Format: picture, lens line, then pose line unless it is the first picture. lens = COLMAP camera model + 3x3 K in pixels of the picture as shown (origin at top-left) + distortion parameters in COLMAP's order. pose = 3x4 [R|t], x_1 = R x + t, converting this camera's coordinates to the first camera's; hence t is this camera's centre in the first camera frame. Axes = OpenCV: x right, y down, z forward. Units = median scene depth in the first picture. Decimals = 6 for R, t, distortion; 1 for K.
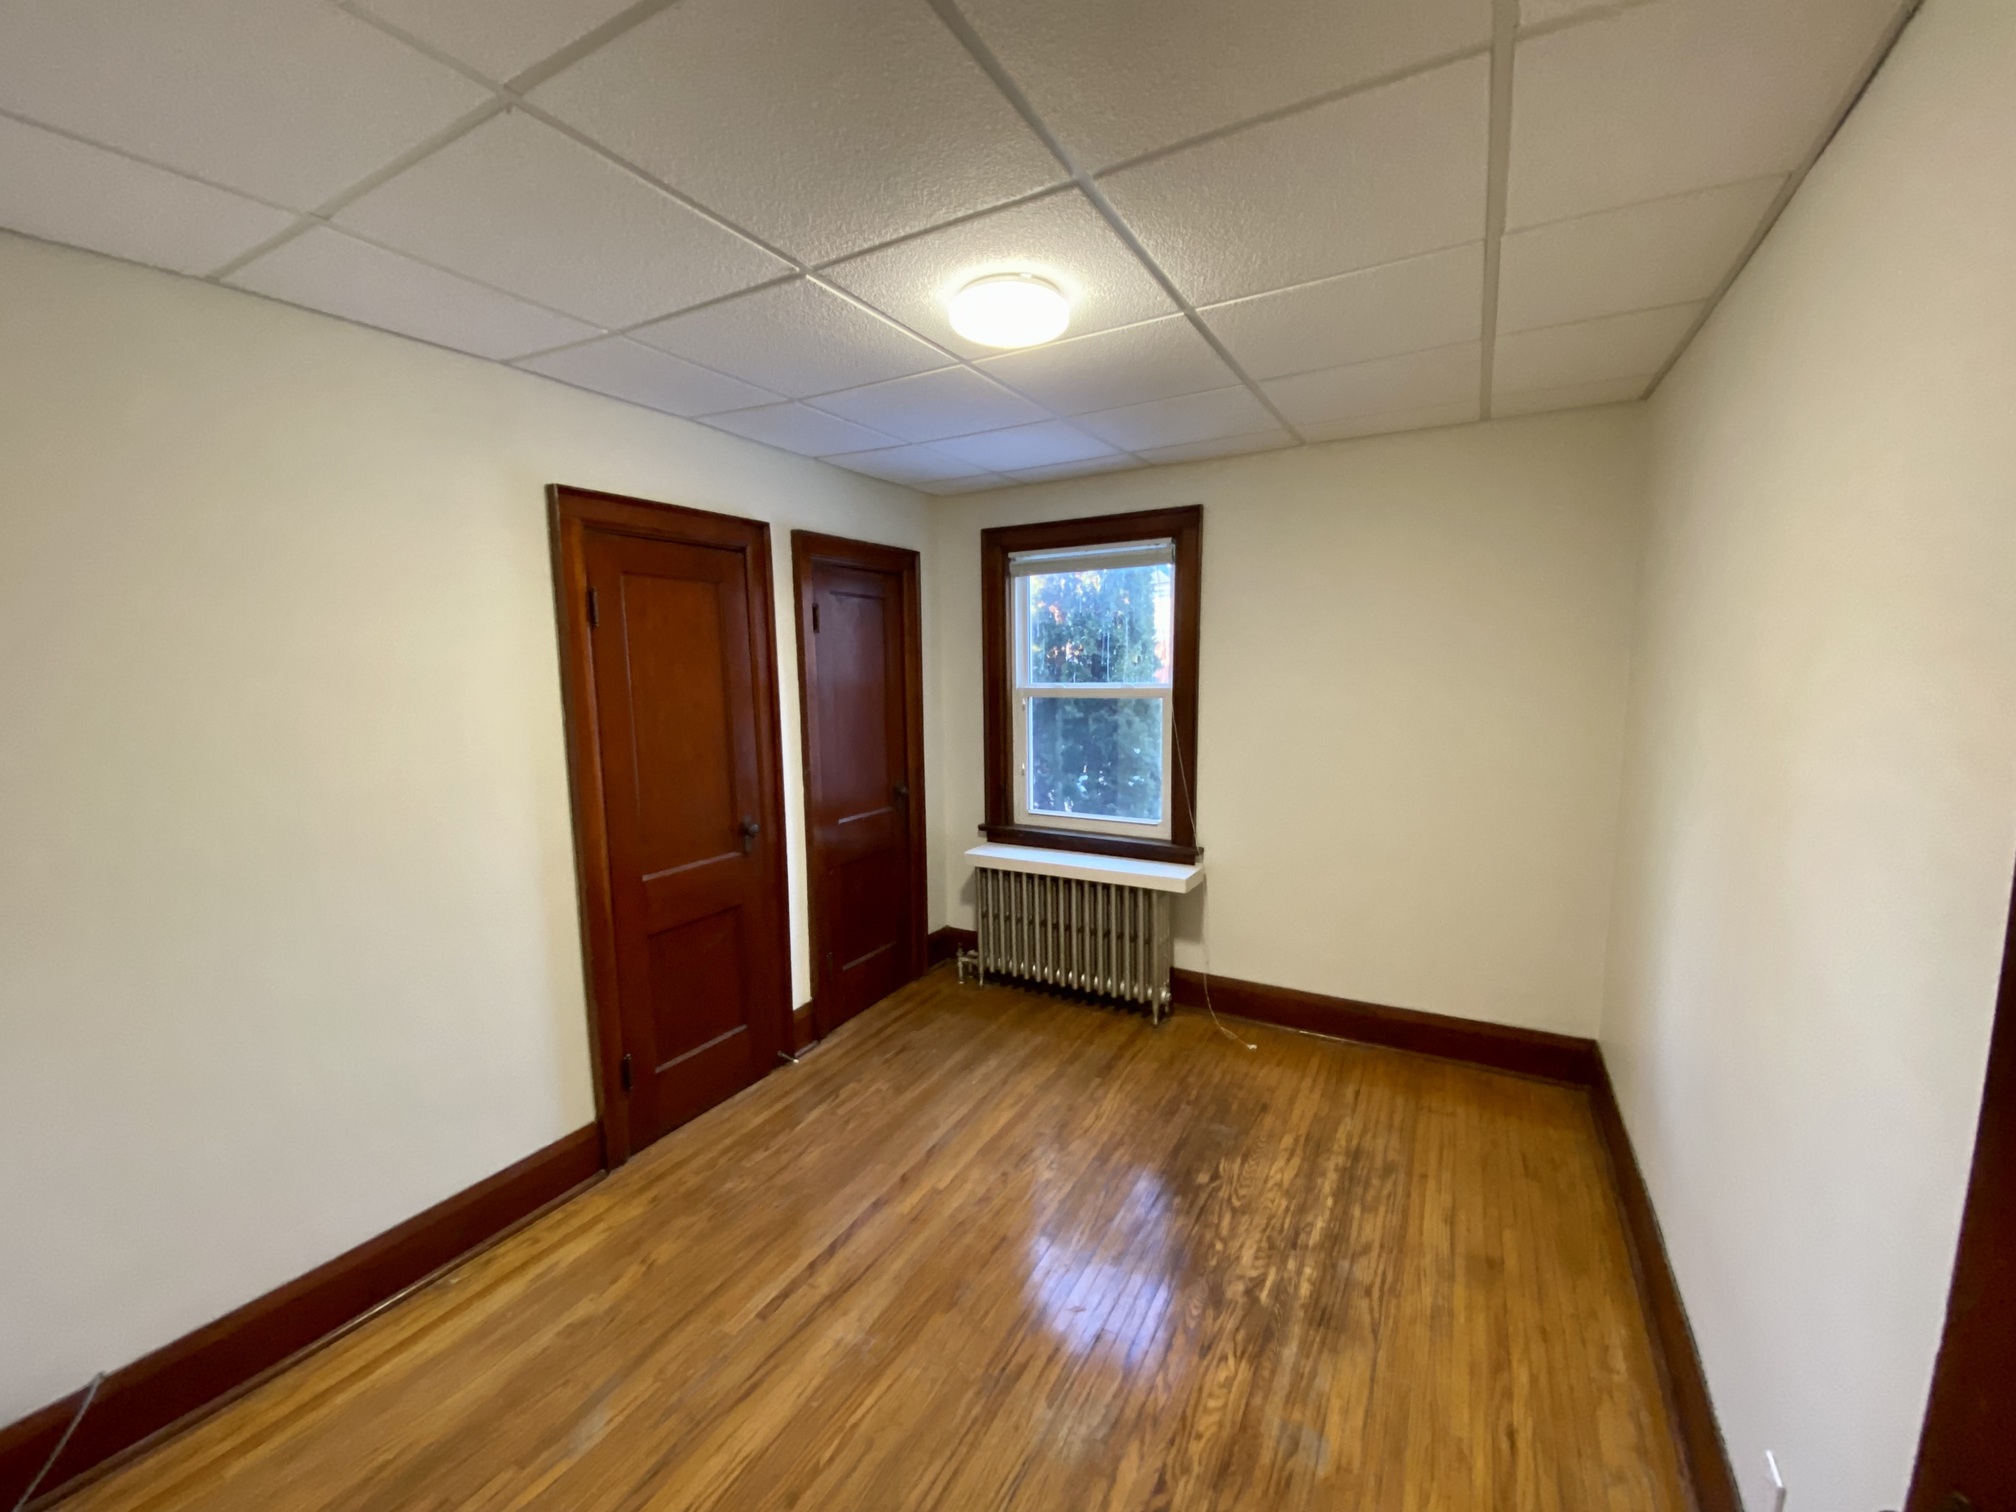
lens RADIAL K [[815.4, 0, 1005.0], [0, 815.4, 764.2], [0, 0, 1]] dist [0.028121, -0.022667]
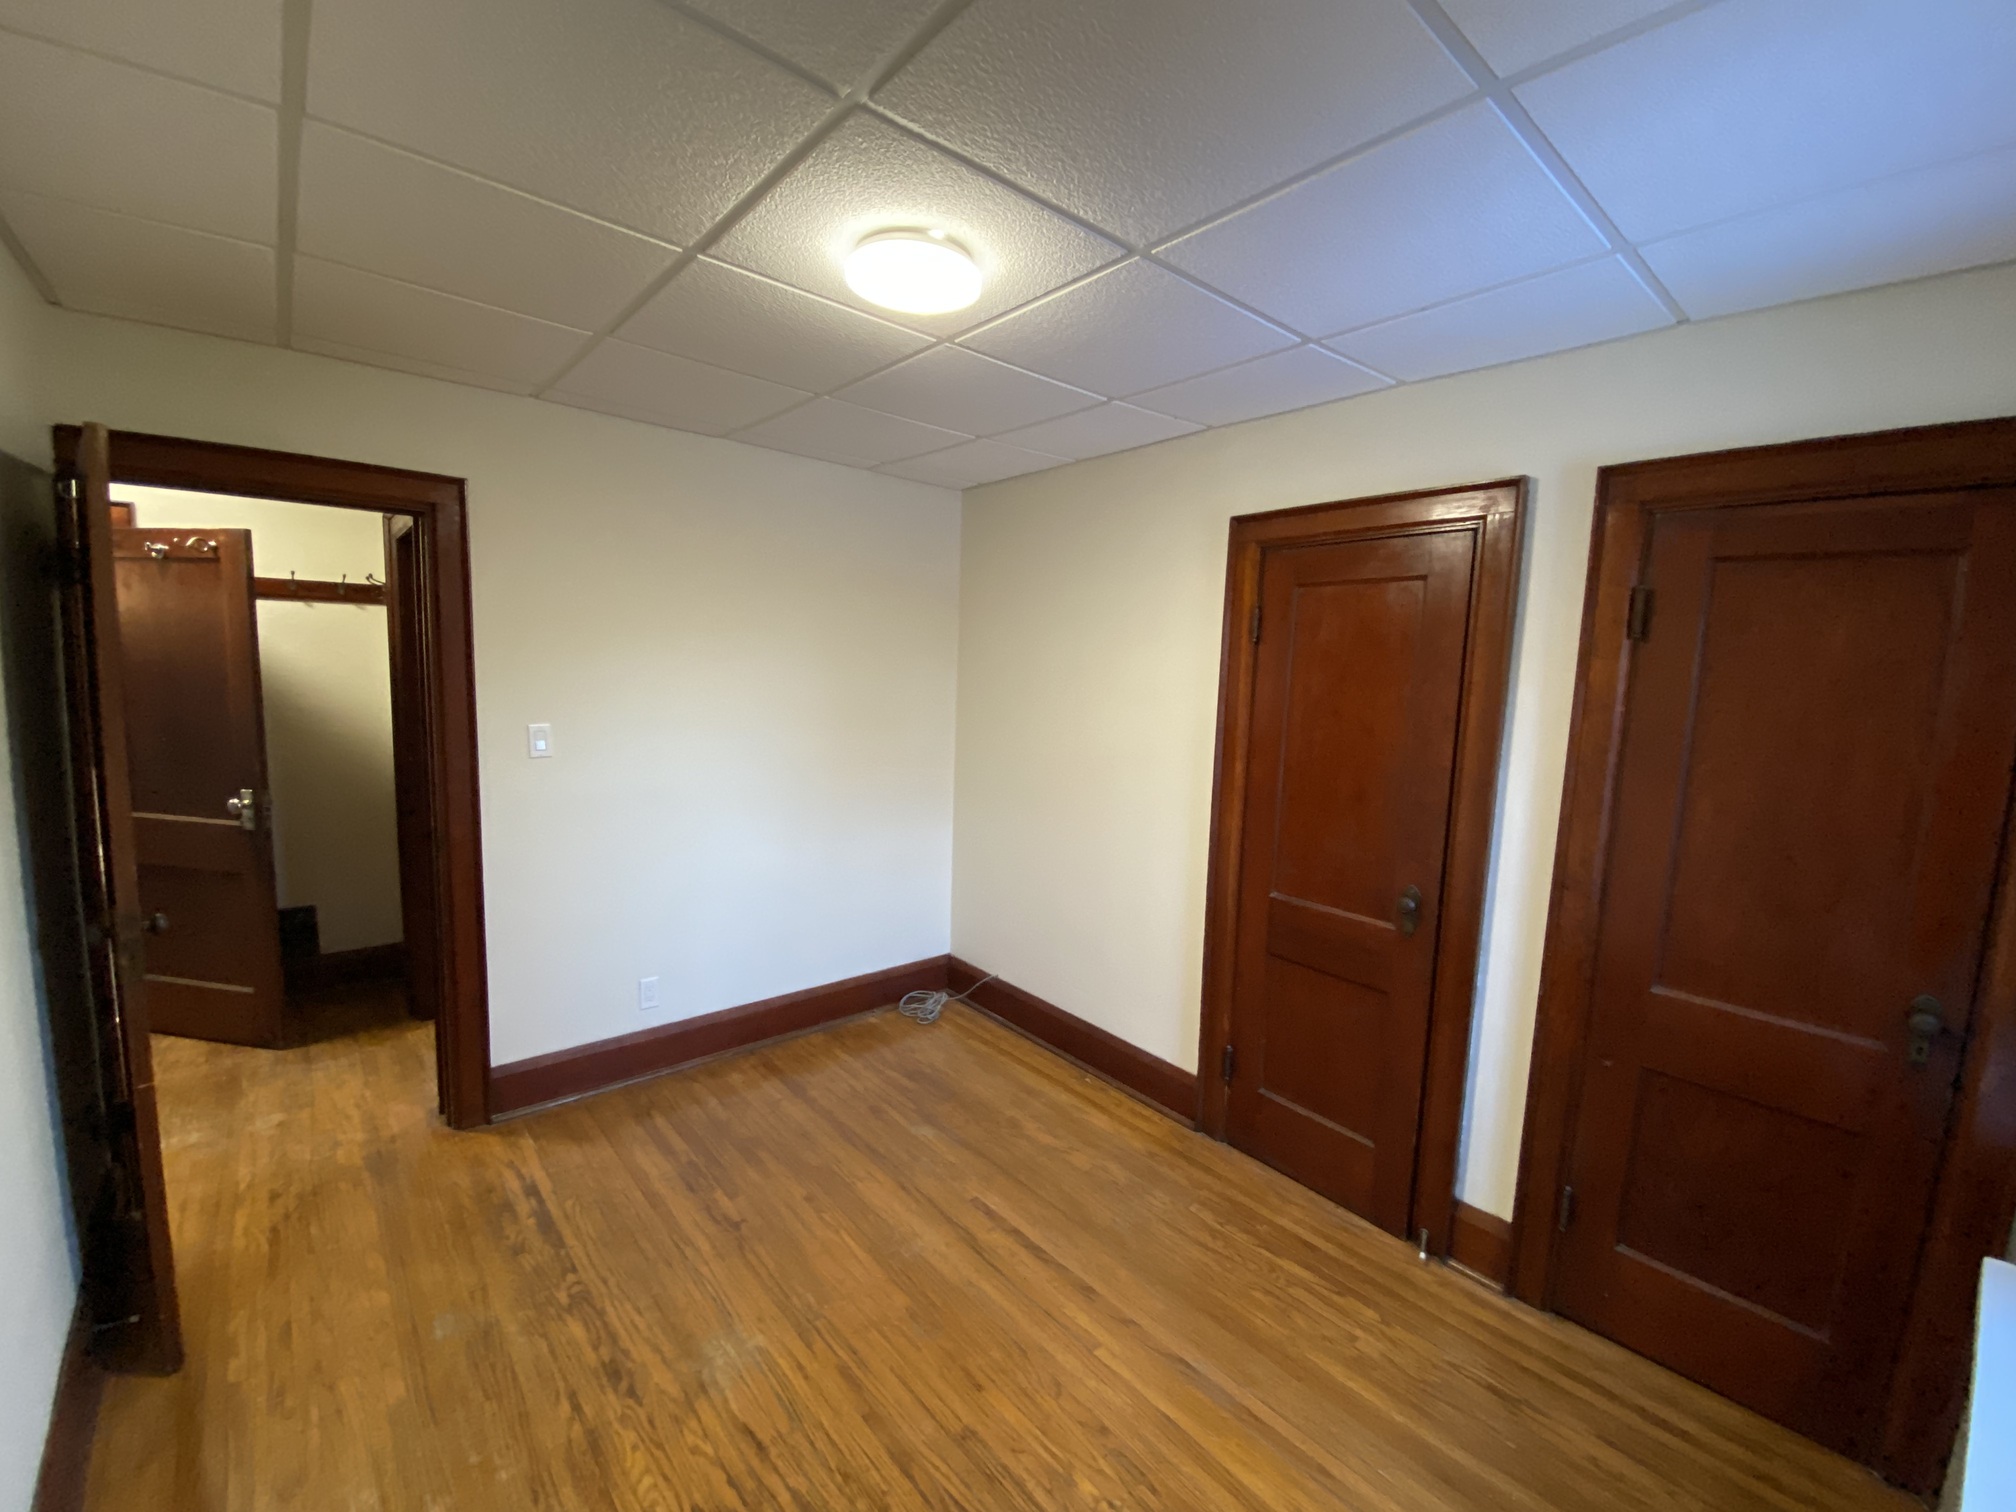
lens RADIAL K [[815.4, 0, 1005.0], [0, 815.4, 764.2], [0, 0, 1]] dist [0.028121, -0.022667]
pose [[-0.338089, 0.119798, -0.933458, 0.757863], [-0.149996, 0.972327, 0.179113, -0.188924], [0.929084, 0.200571, -0.310764, 1.297212]]
